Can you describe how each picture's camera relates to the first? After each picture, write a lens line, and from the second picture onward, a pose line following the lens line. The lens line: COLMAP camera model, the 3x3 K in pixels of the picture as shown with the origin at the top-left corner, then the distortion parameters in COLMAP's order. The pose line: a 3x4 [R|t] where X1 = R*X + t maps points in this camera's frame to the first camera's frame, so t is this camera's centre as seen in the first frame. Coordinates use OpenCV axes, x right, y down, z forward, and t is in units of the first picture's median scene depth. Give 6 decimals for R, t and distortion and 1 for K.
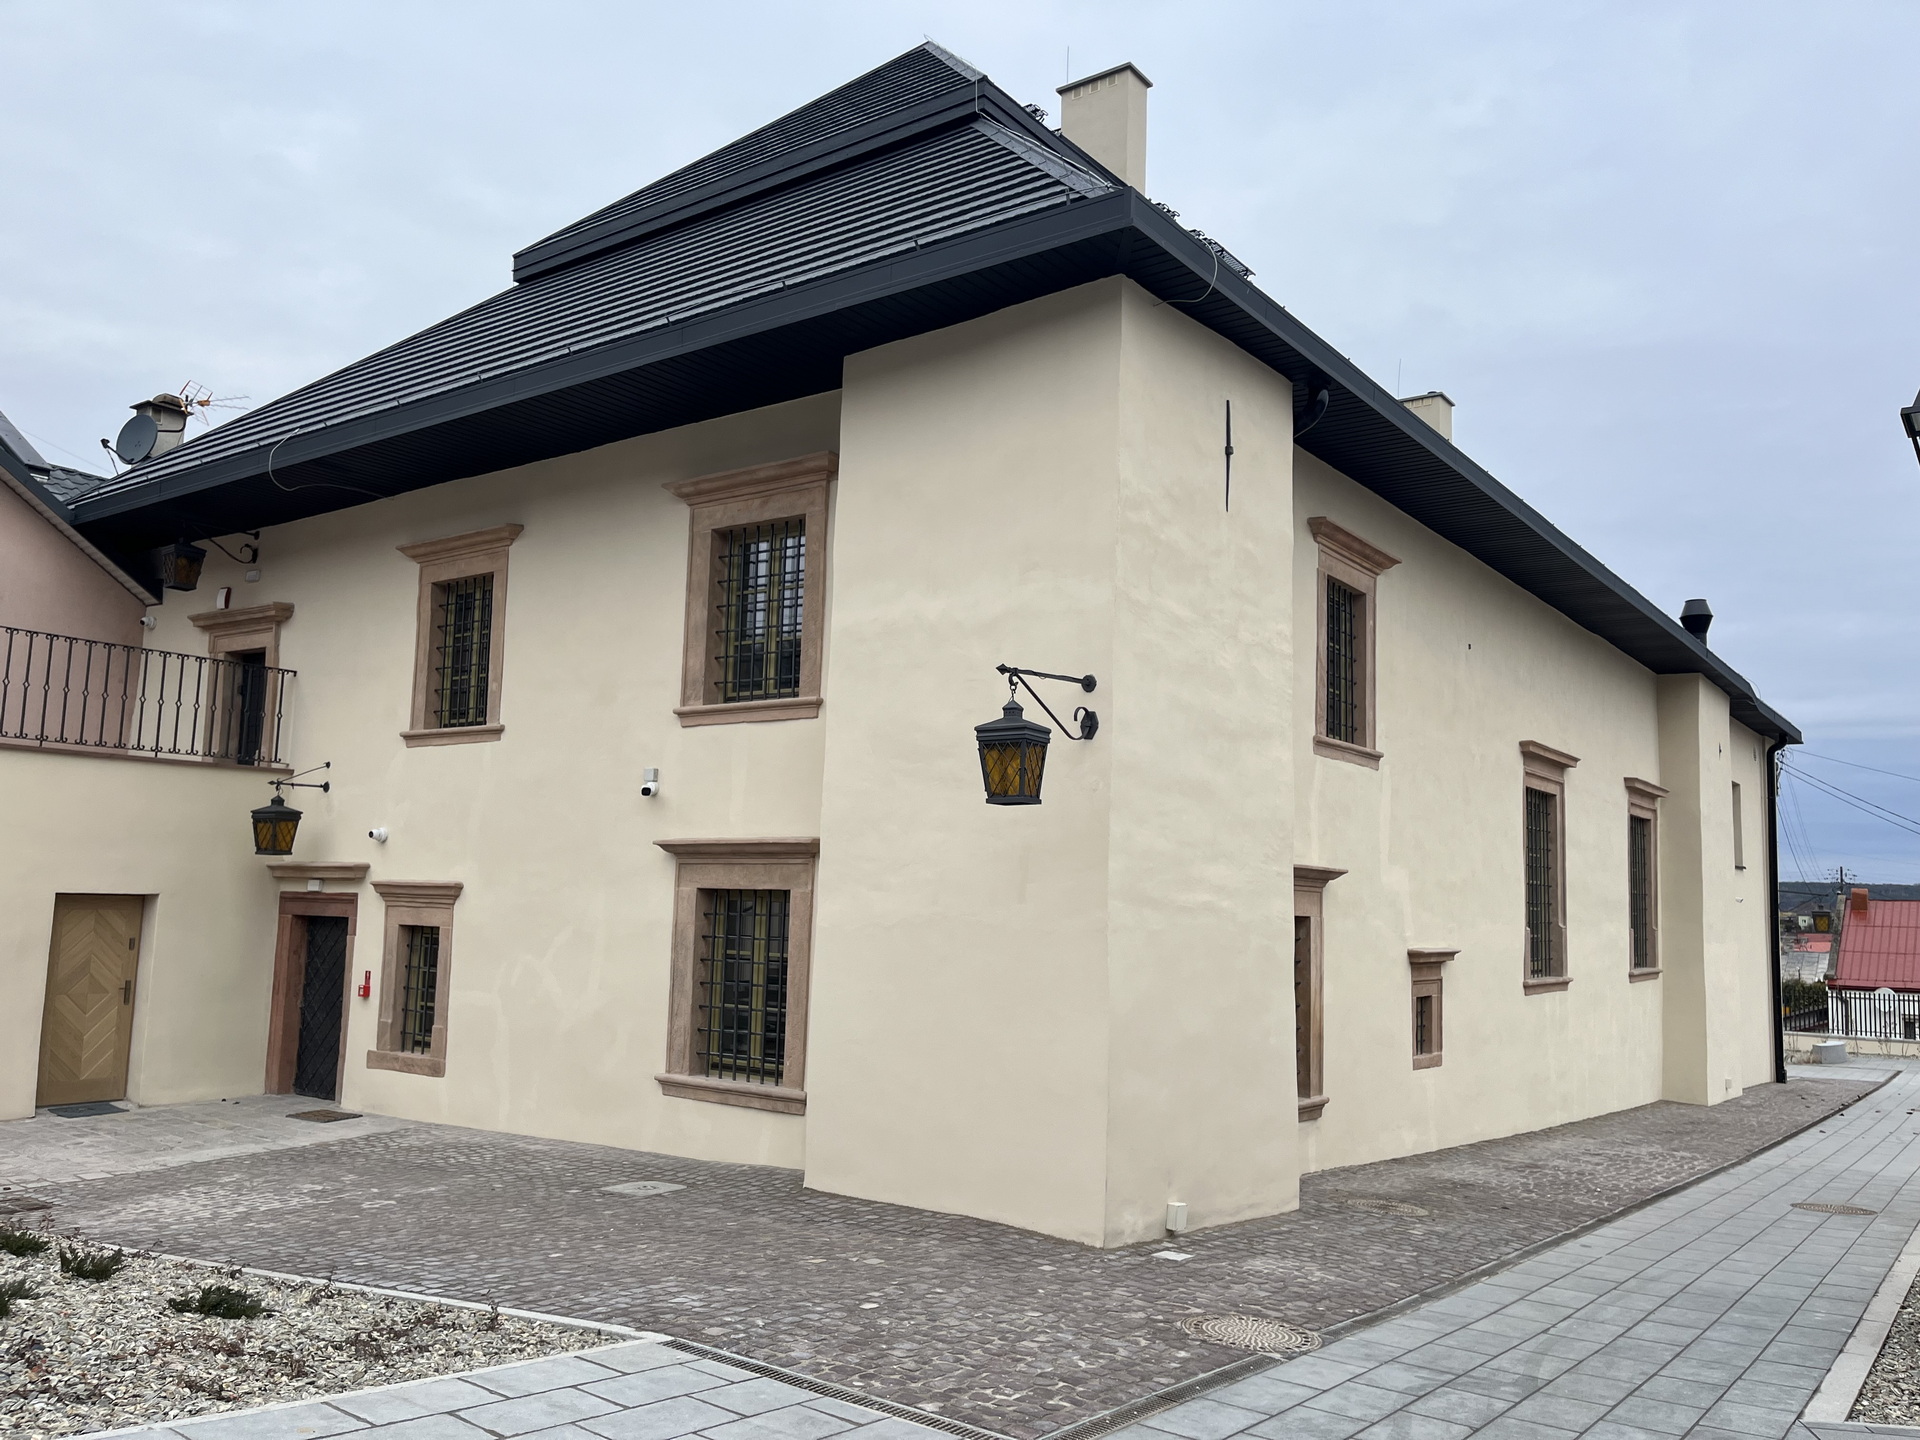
lens RADIAL K [[1457.7, 0, 951.1], [0, 1457.7, 726.6], [0, 0, 1]] dist [0.060076, -0.083453]
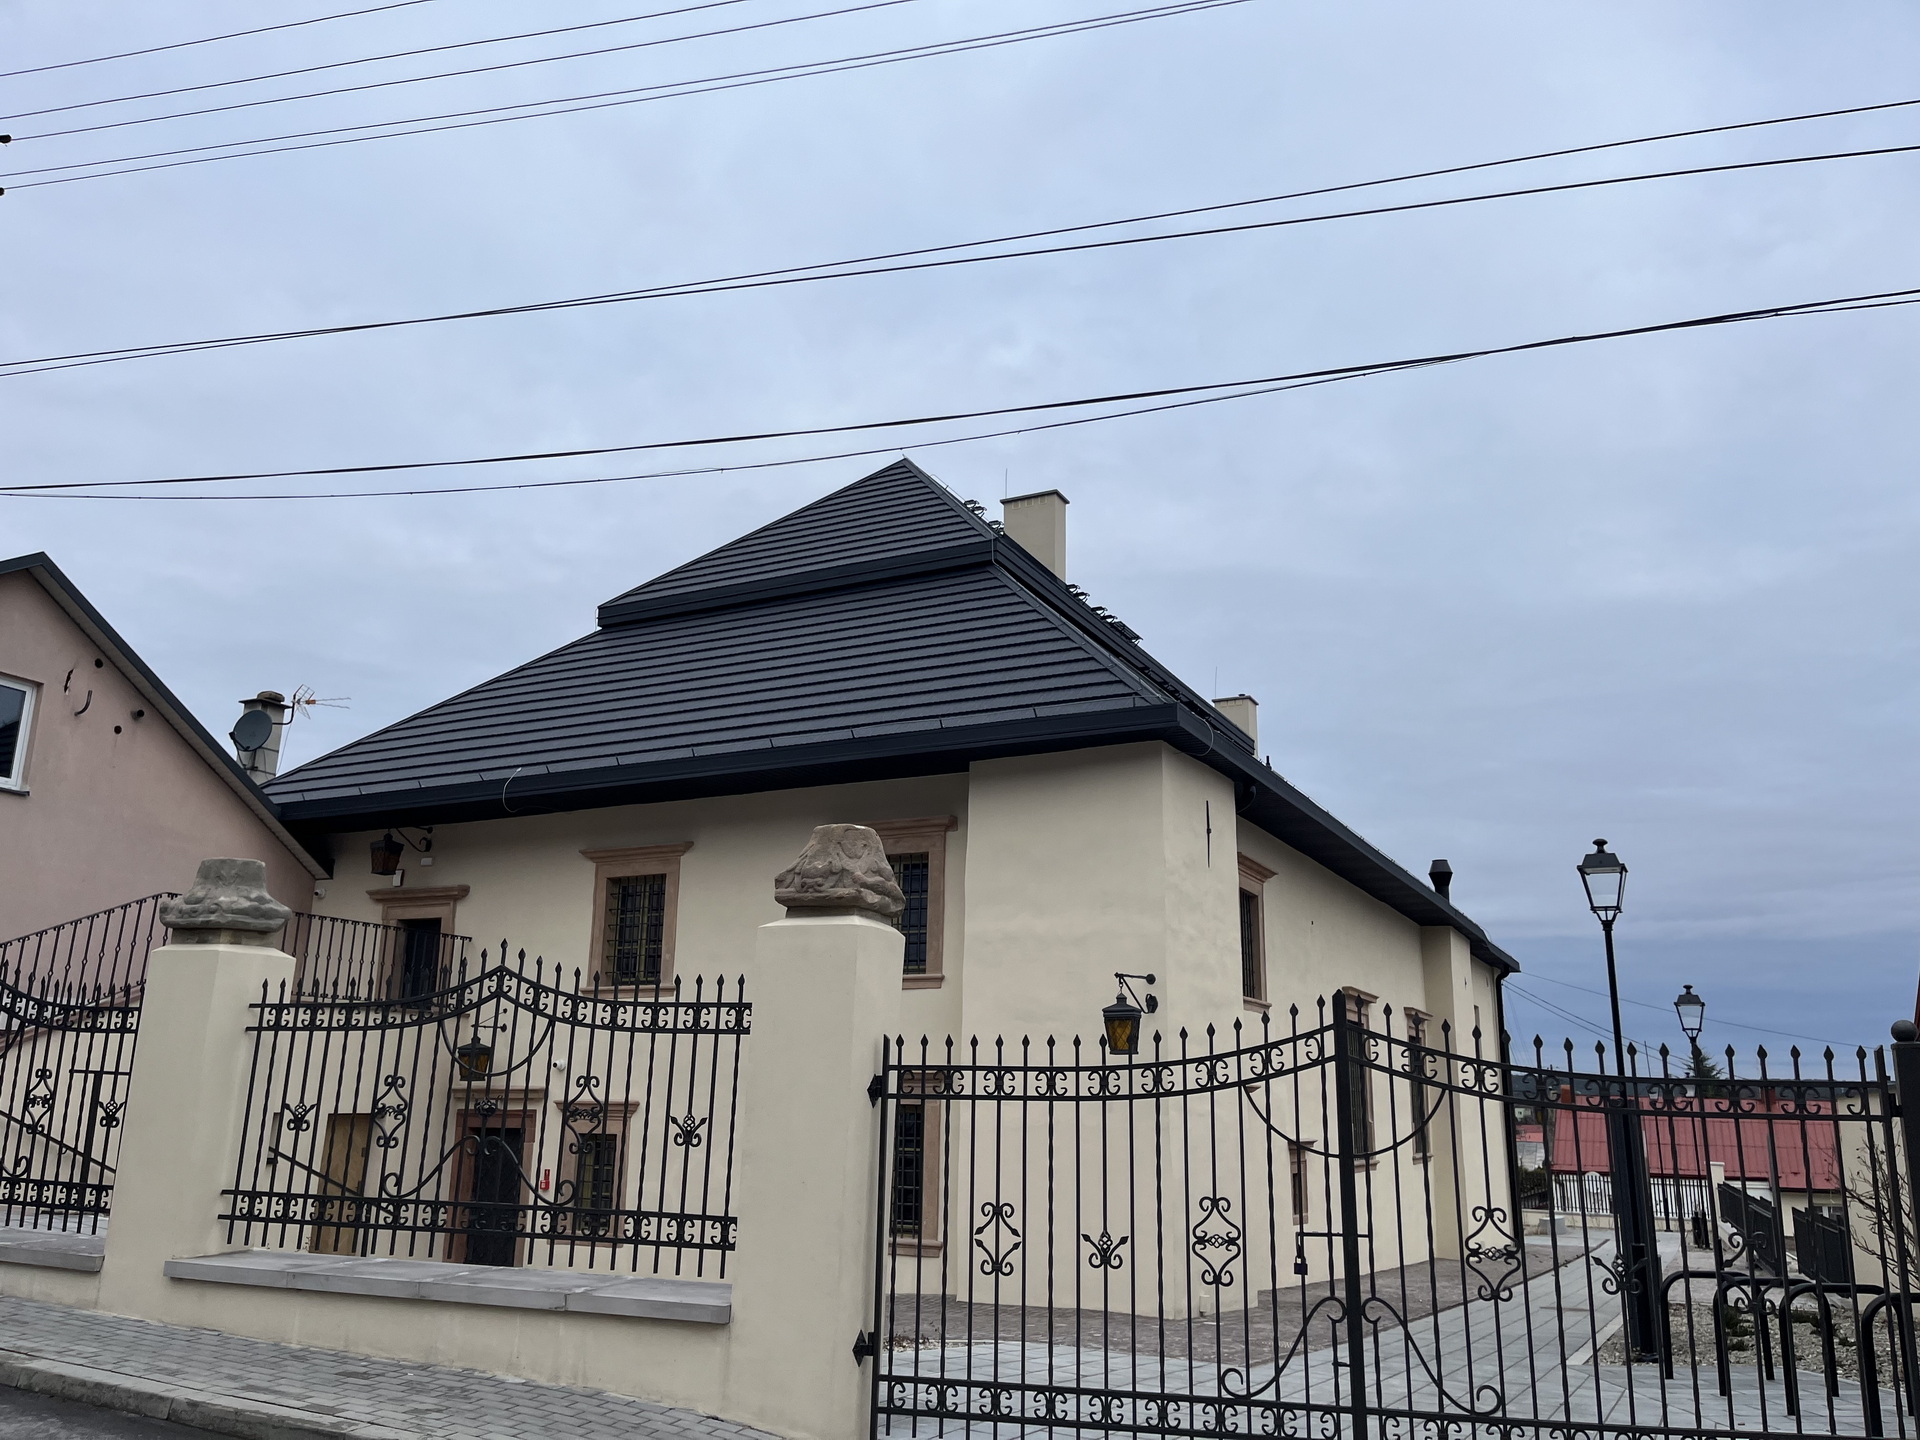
lens RADIAL K [[1457.7, 0, 951.1], [0, 1457.7, 726.6], [0, 0, 1]] dist [0.060076, -0.083453]
pose [[0.986602, 0.027375, 0.160831, -0.319763], [-0.005863, 0.991134, -0.132736, -0.071577], [-0.163039, 0.130015, 0.978016, -0.514642]]
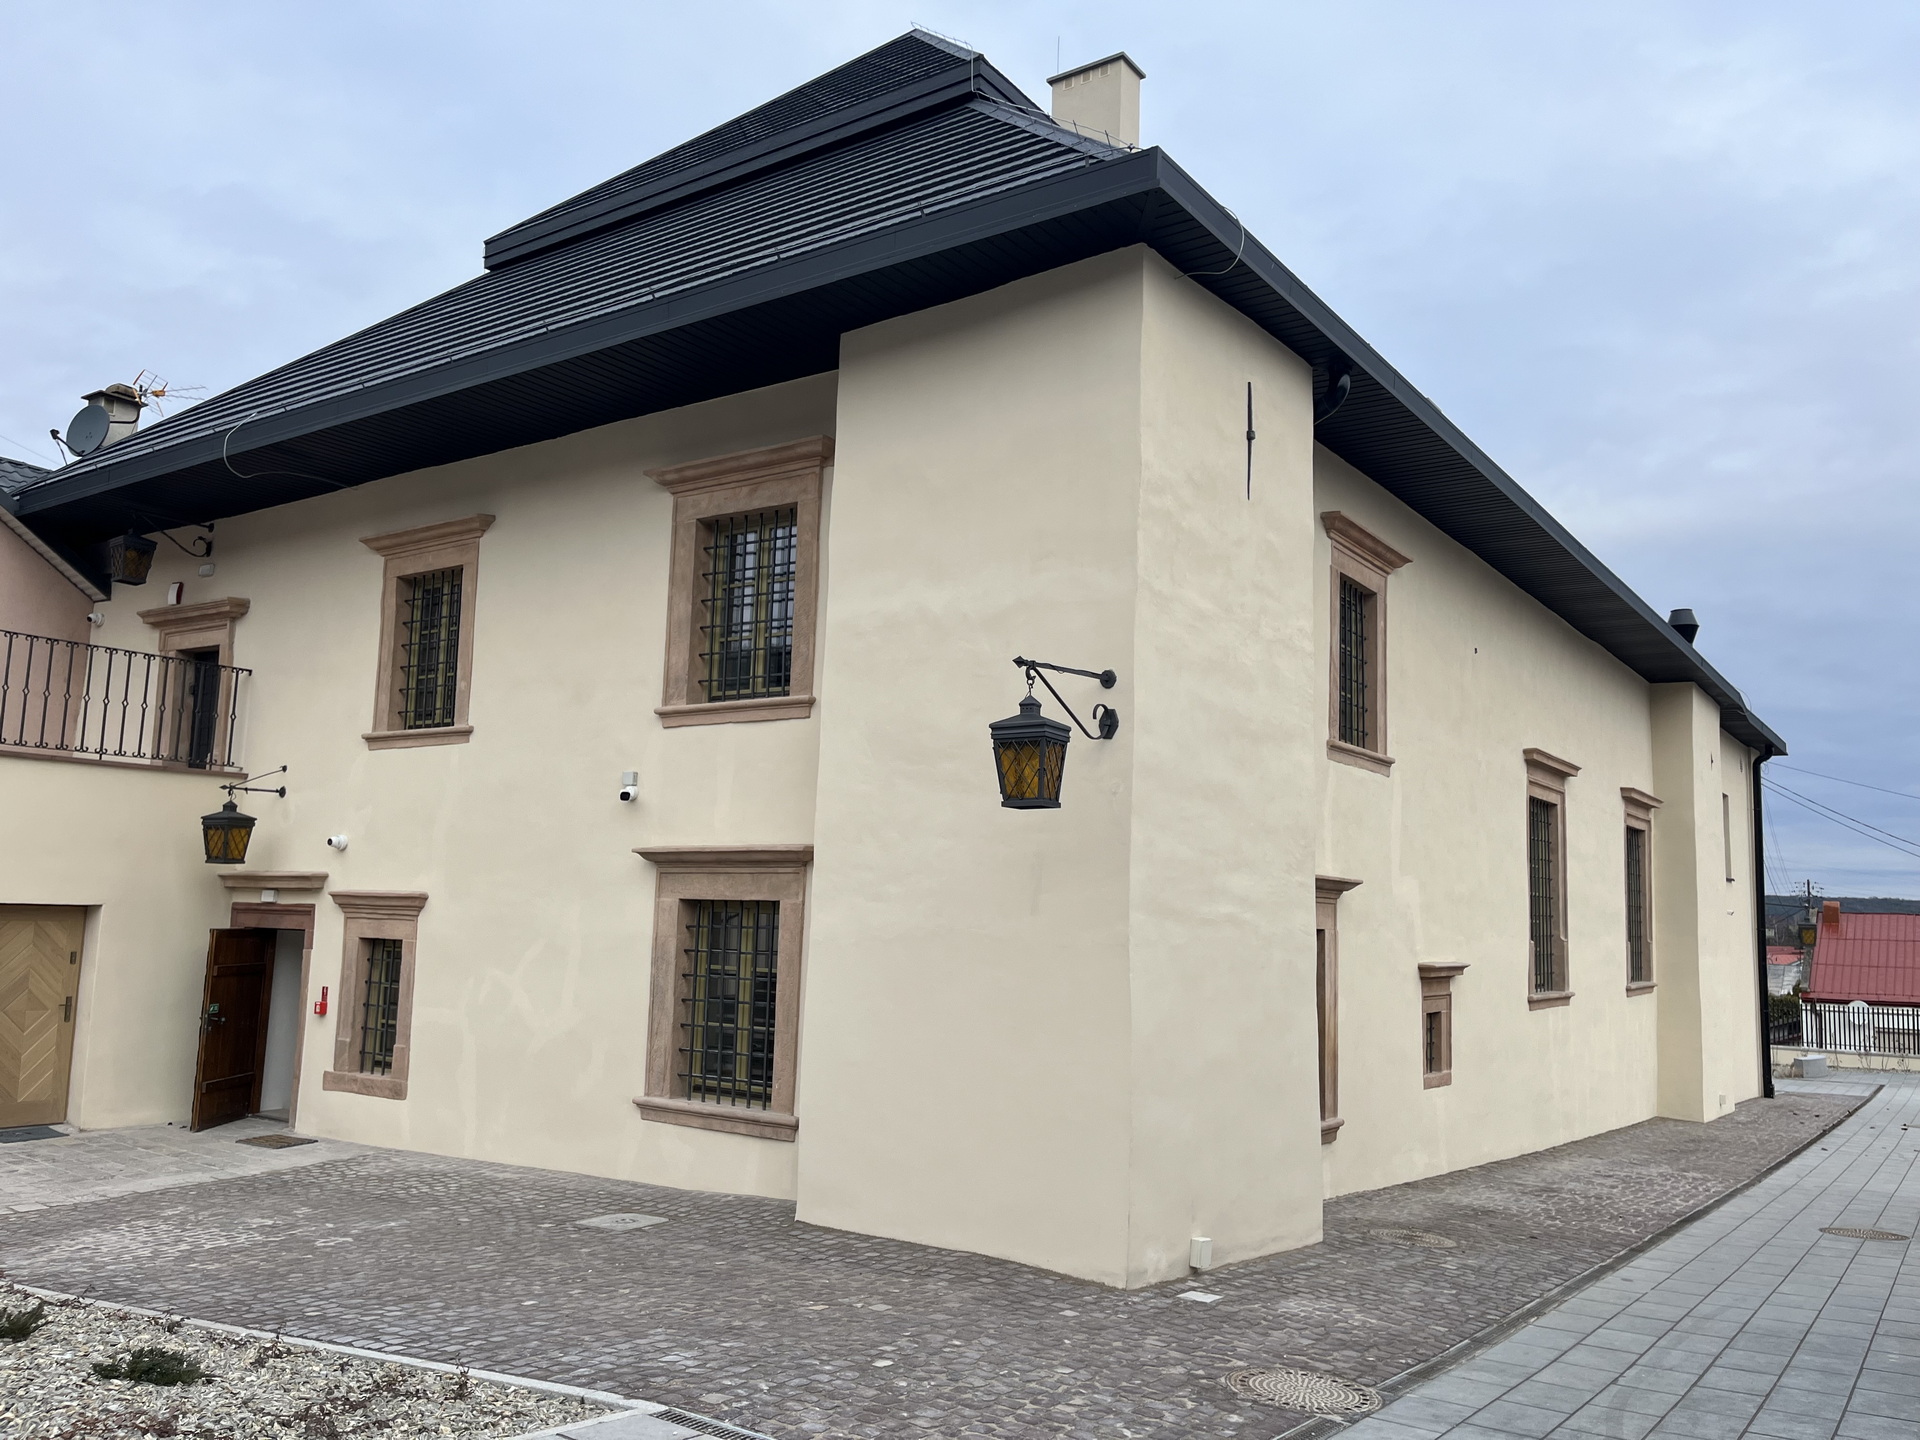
lens RADIAL K [[1455.1, 0, 953.5], [0, 1455.1, 722.4], [0, 0, 1]] dist [0.069037, -0.097104]
pose [[0.999710, 0.003771, 0.023798, -0.020143], [-0.003510, 0.999933, -0.011009, 0.006674], [-0.023838, 0.010922, 0.999656, 0.054304]]
